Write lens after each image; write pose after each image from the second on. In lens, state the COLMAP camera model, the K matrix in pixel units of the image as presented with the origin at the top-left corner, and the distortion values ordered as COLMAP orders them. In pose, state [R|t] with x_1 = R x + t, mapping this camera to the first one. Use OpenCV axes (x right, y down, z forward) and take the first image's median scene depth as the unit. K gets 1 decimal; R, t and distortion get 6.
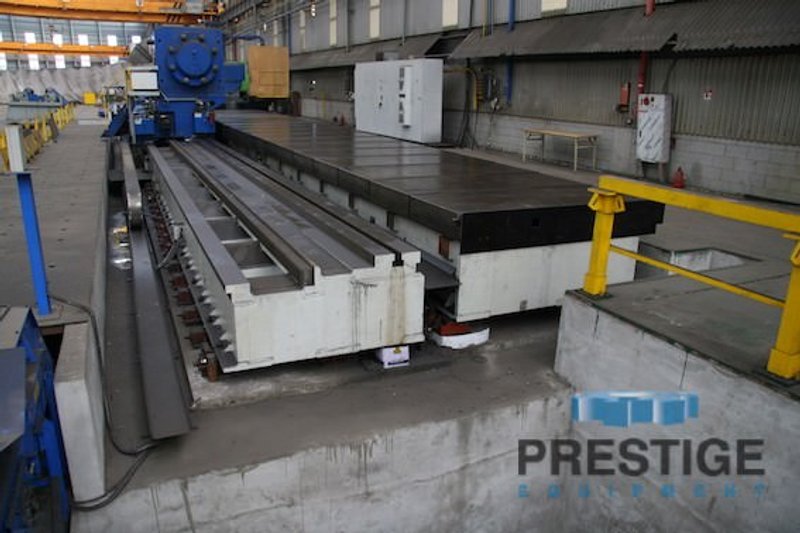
lens RADIAL K [[610.2, 0, 399.4], [0, 610.2, 266.1], [0, 0, 1]] dist [-0.155738, 0.119158]
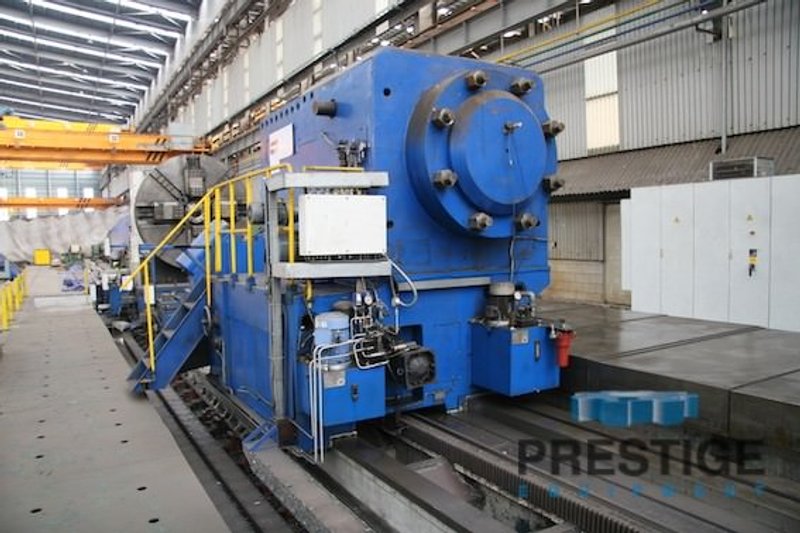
lens RADIAL K [[610.2, 0, 395.3], [0, 610.2, 267.3], [0, 0, 1]] dist [-0.155738, 0.119158]
pose [[0.995398, -0.043314, 0.085484, -0.384273], [0.061825, 0.971815, -0.227492, -0.202007], [-0.073221, 0.231731, 0.970020, 0.641422]]
